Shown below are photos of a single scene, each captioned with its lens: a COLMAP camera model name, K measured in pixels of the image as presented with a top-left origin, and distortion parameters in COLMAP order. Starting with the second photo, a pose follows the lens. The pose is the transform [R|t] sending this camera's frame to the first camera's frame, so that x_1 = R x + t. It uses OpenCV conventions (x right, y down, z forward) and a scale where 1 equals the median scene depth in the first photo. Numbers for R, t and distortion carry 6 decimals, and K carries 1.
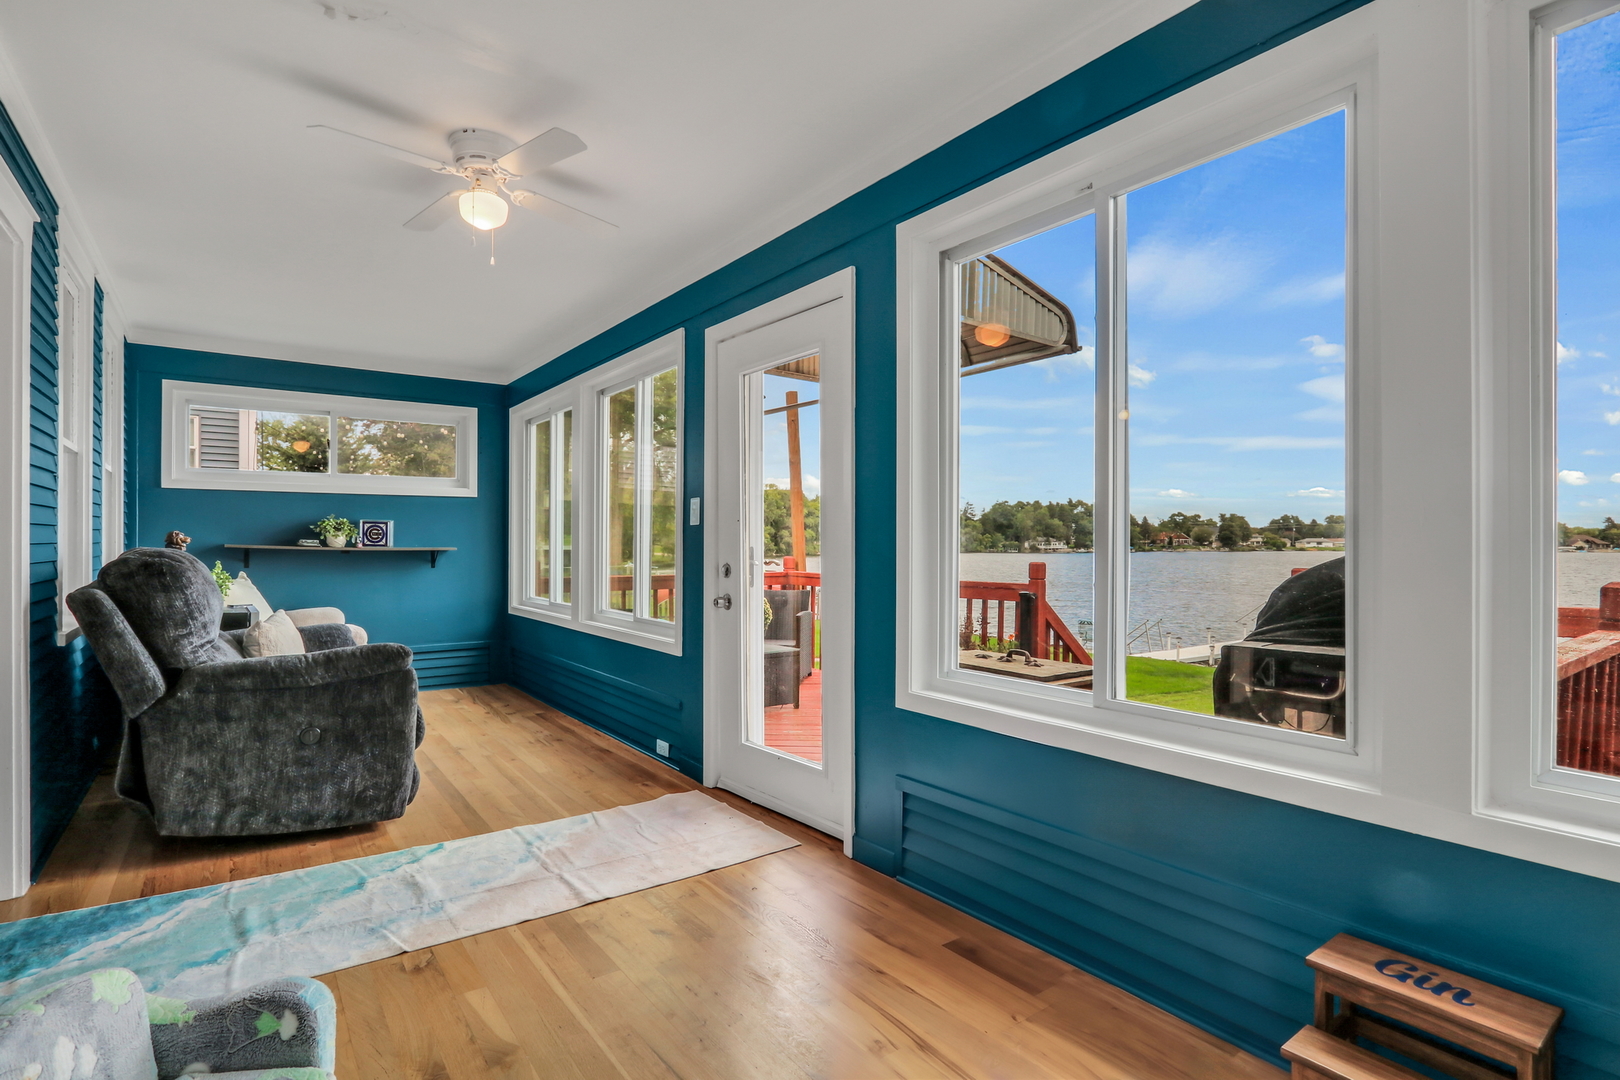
lens RADIAL K [[764.4, 0, 809.3], [0, 764.4, 542.6], [0, 0, 1]] dist [-0.019064, 0.002124]
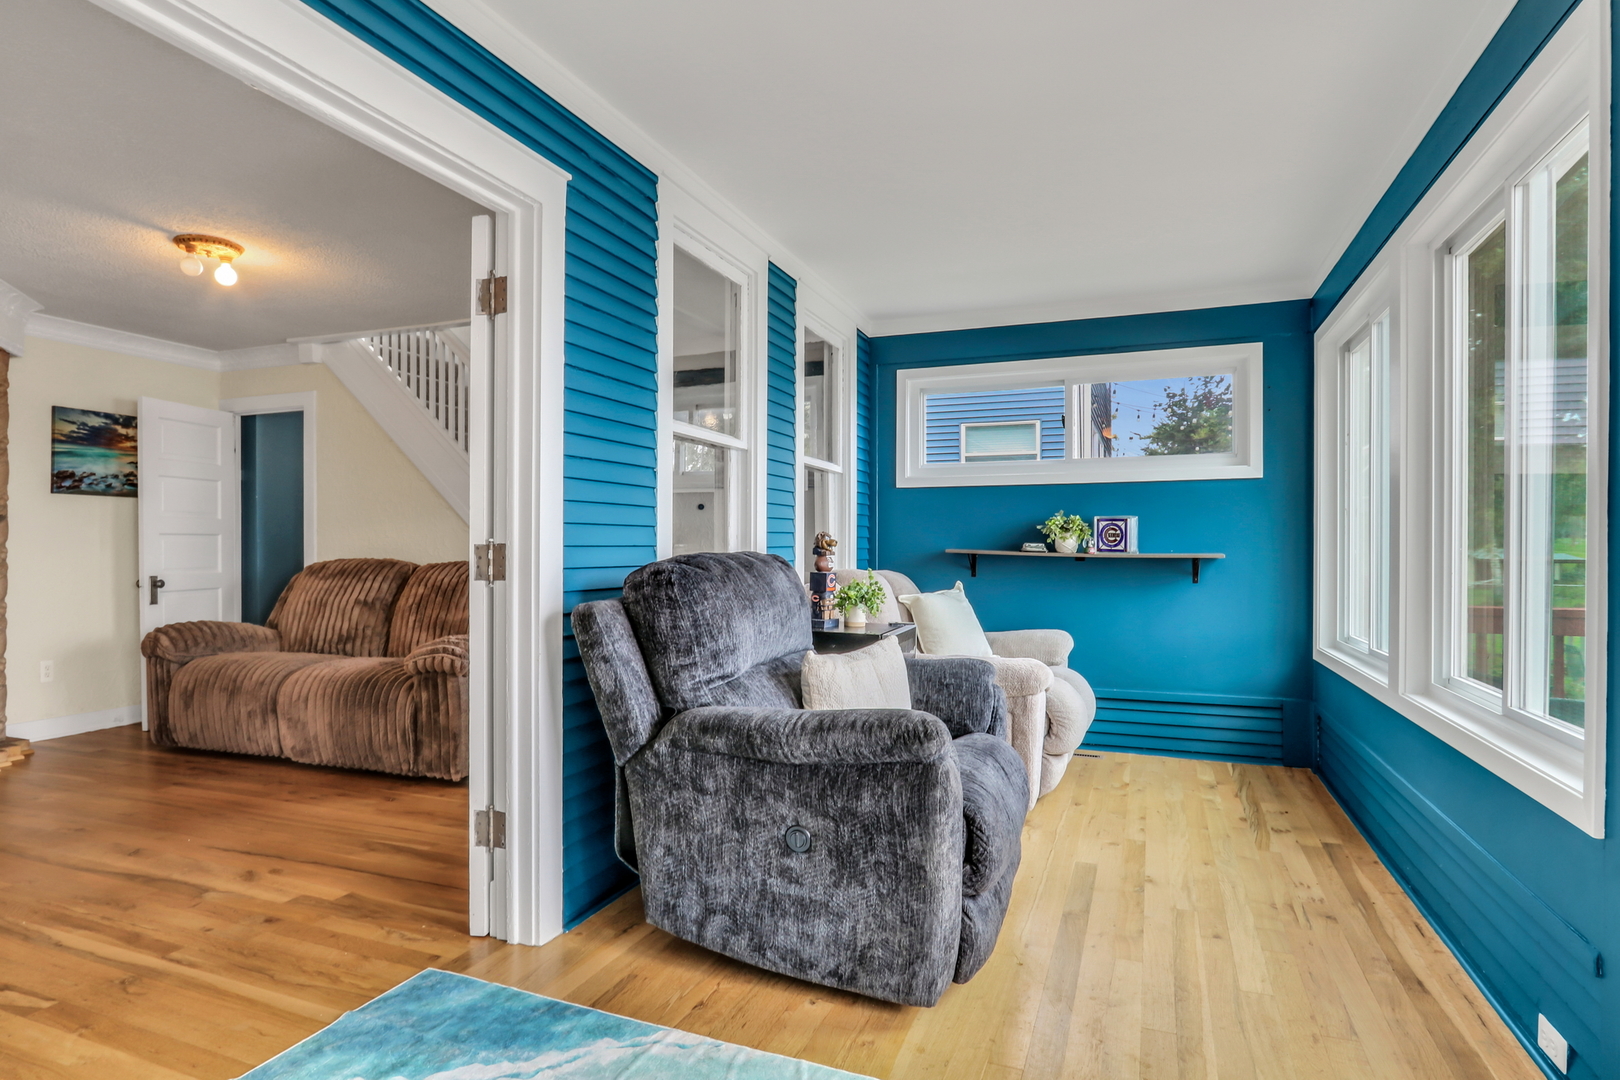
lens RADIAL K [[870.4, 0, 809.9], [0, 870.4, 549.8], [0, 0, 1]] dist [-0.014150, 0.002120]
pose [[0.527381, 0.001087, -0.849628, -0.014478], [-0.000475, 0.999999, 0.000984, 0.004217], [0.849629, -0.000116, 0.527381, 0.595648]]
